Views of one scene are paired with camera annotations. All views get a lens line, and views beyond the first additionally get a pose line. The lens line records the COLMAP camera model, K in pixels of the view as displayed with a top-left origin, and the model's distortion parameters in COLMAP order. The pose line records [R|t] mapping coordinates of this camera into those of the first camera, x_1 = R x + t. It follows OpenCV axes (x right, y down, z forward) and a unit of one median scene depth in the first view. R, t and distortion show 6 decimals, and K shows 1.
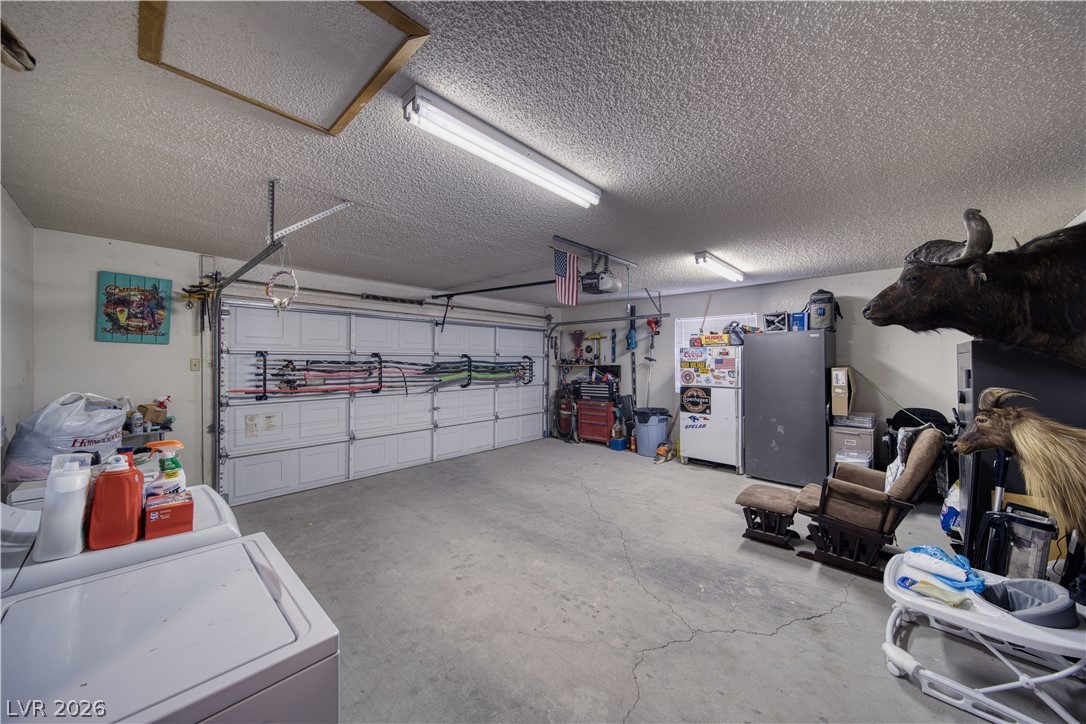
lens RADIAL K [[383.2, 0, 541.2], [0, 383.2, 361.0], [0, 0, 1]] dist [-0.001384, -0.000023]
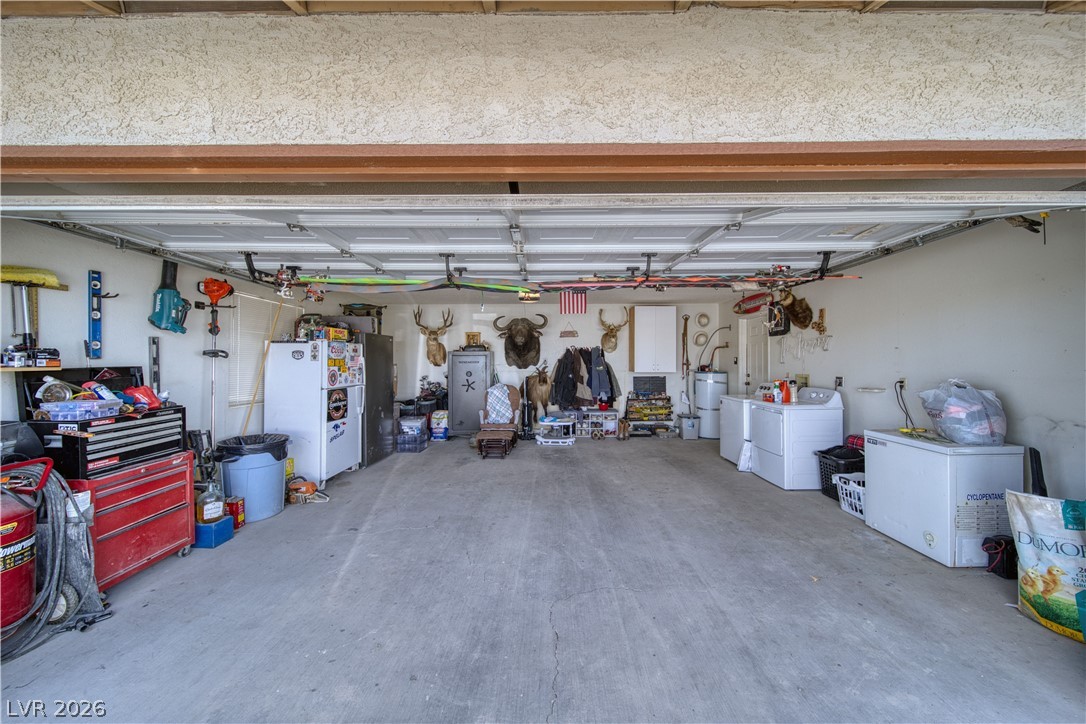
lens RADIAL K [[383.2, 0, 541.7], [0, 383.2, 360.3], [0, 0, 1]] dist [-0.001384, -0.000023]
pose [[-0.687584, 0.004592, 0.726090, -0.524744], [0.000700, 0.999984, -0.005661, 0.010083], [-0.726104, -0.003384, -0.687577, 1.270646]]
